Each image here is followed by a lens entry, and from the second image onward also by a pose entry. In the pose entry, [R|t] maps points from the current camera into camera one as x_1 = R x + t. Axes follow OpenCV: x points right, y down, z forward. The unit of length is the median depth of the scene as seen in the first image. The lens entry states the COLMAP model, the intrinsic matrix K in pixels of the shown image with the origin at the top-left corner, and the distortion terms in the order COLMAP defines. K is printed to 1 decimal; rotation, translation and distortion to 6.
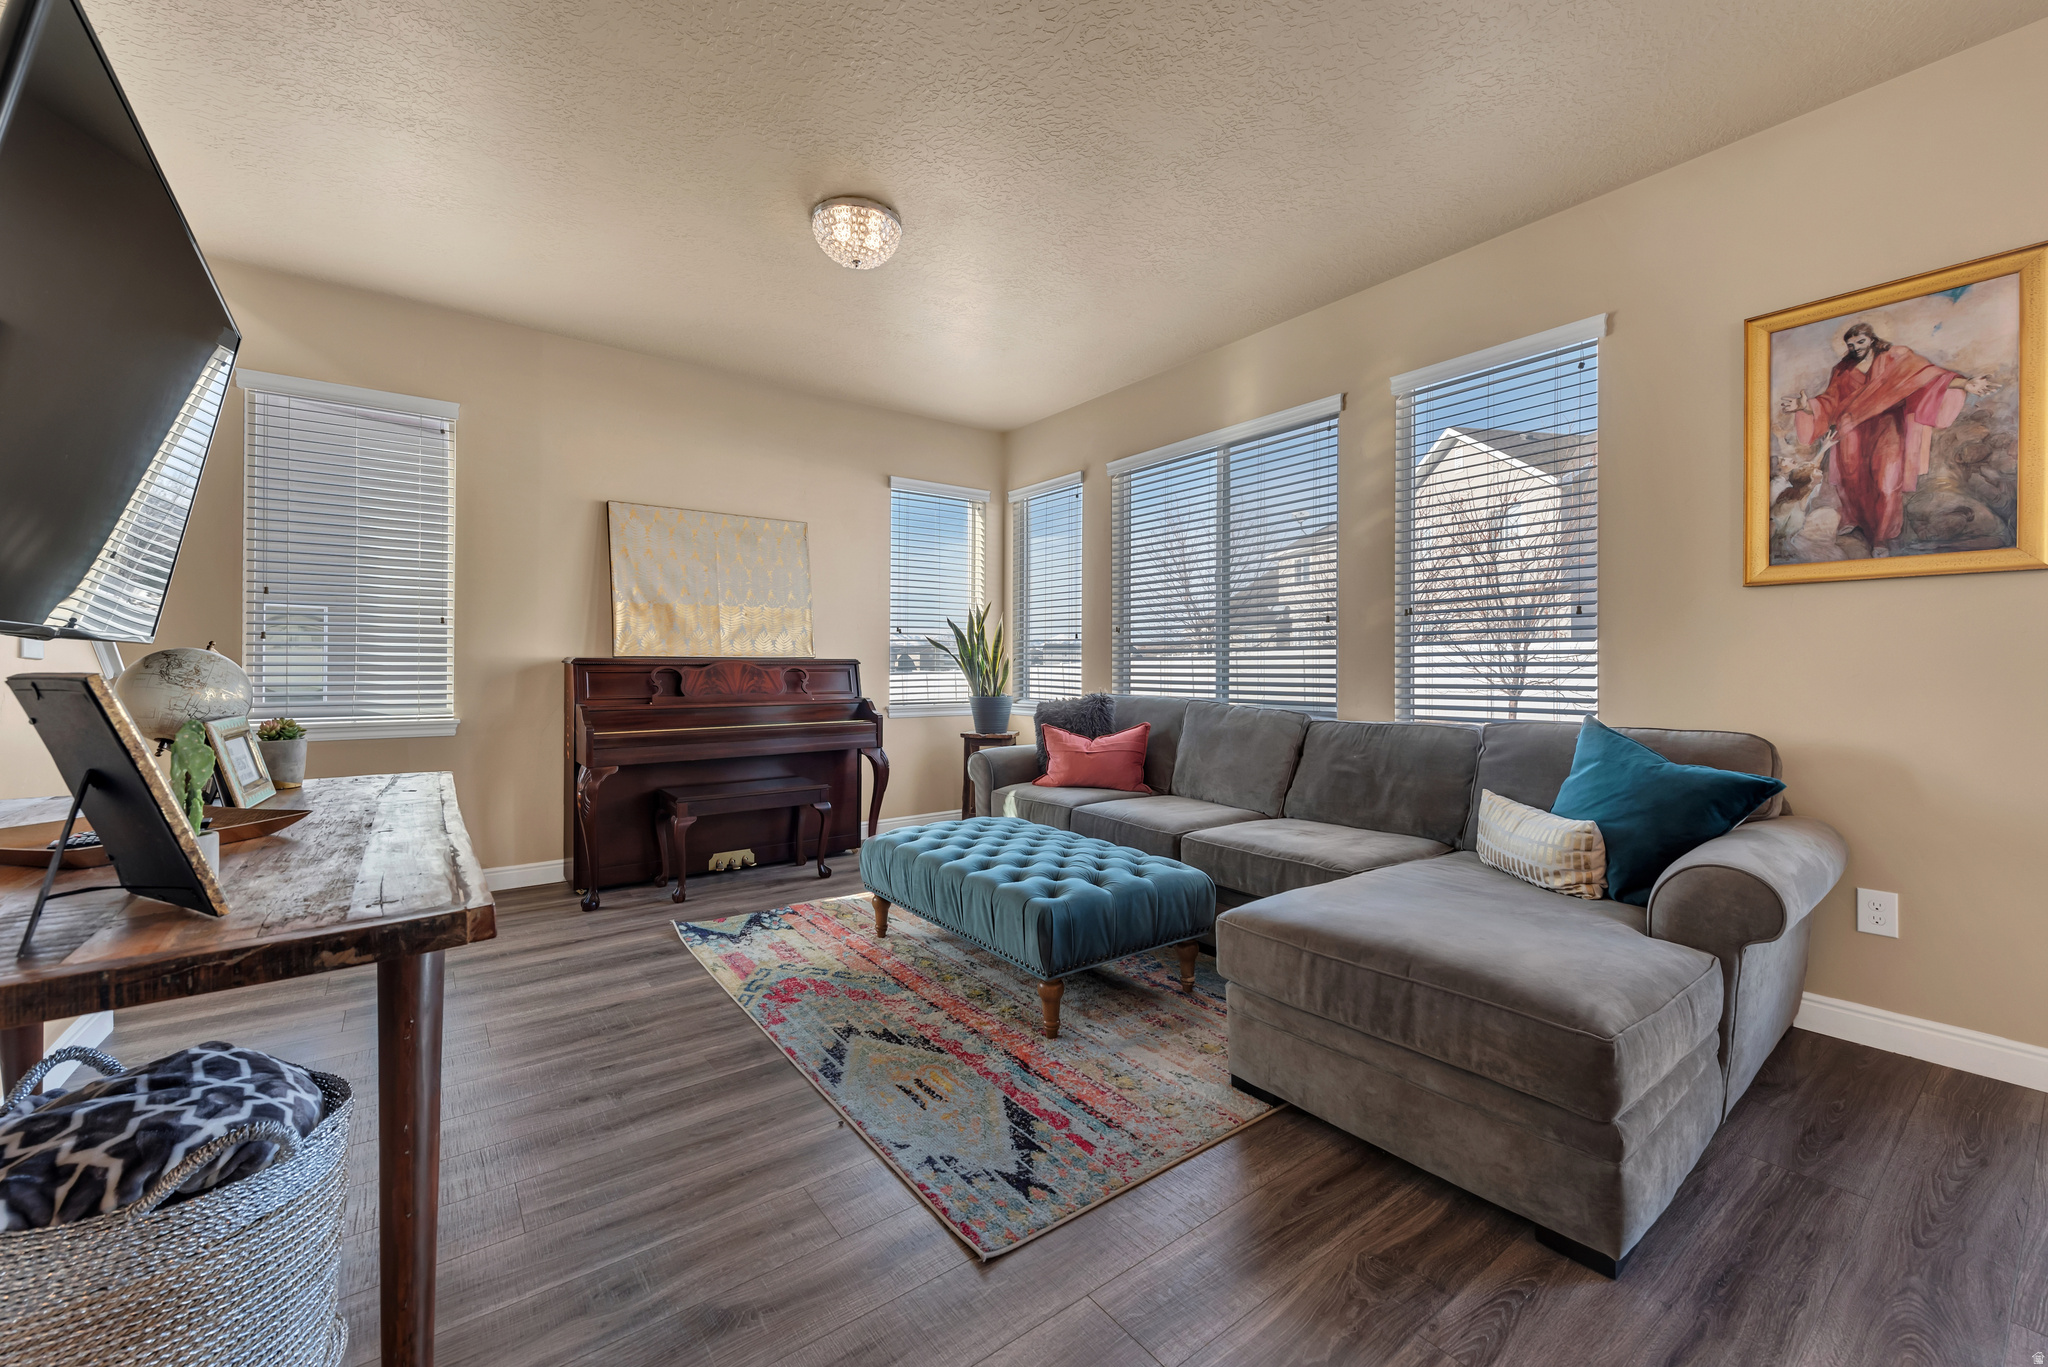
lens RADIAL K [[805.1, 0, 1020.1], [0, 805.1, 671.9], [0, 0, 1]] dist [0.017803, -0.000086]
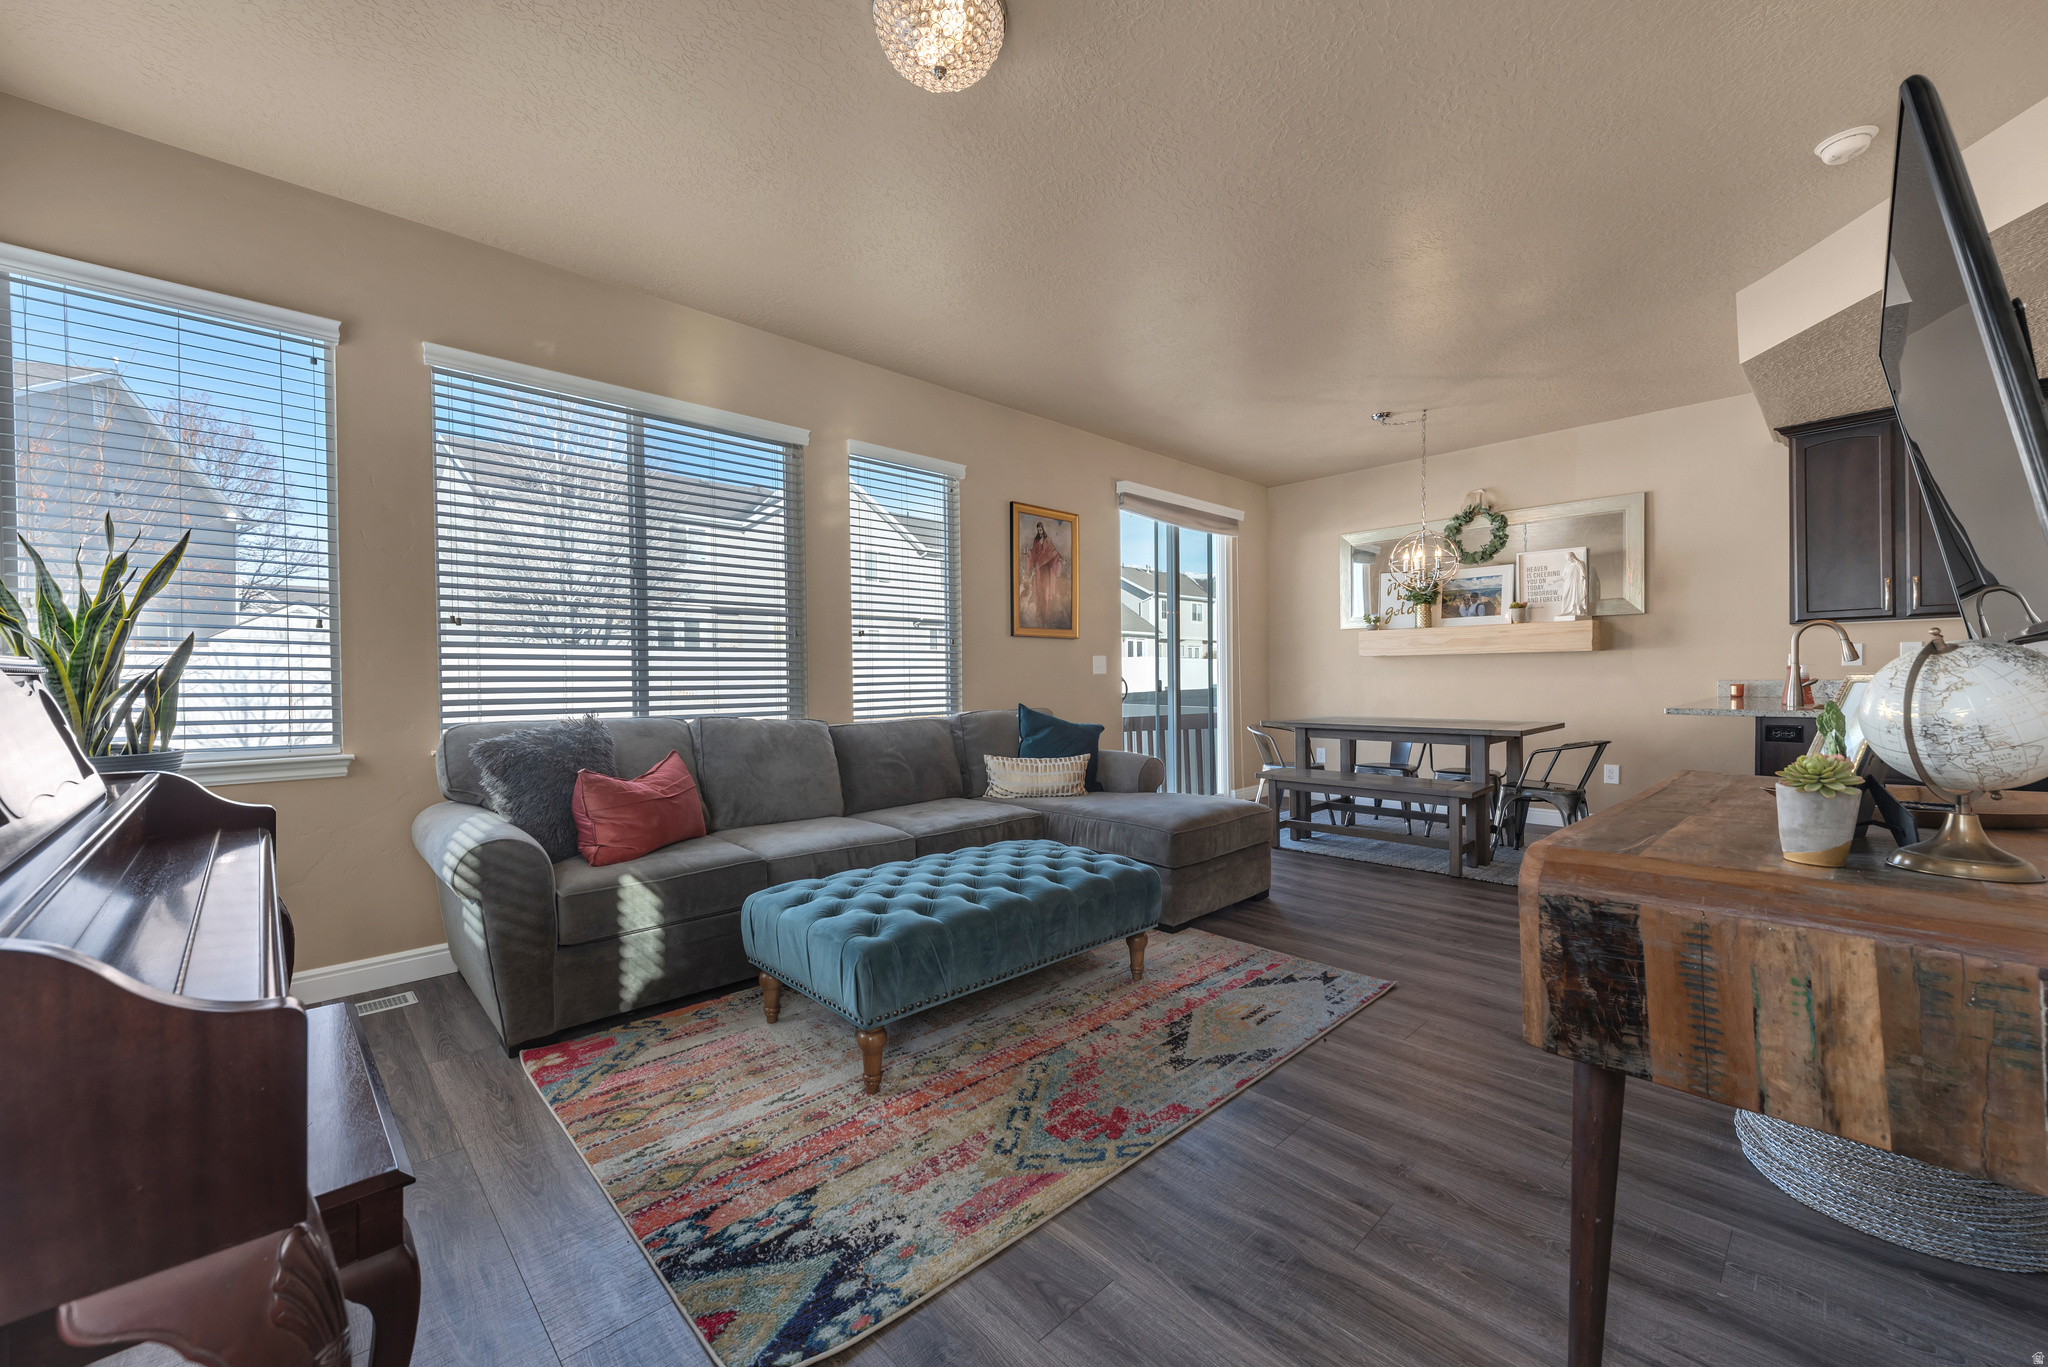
lens RADIAL K [[805.1, 0, 1020.6], [0, 805.1, 681.2], [0, 0, 1]] dist [0.017803, -0.000086]
pose [[-0.121196, -0.006062, 0.992610, -1.077192], [0.013667, 0.999876, 0.007775, -0.007558], [-0.992535, 0.014508, -0.121098, 1.239201]]
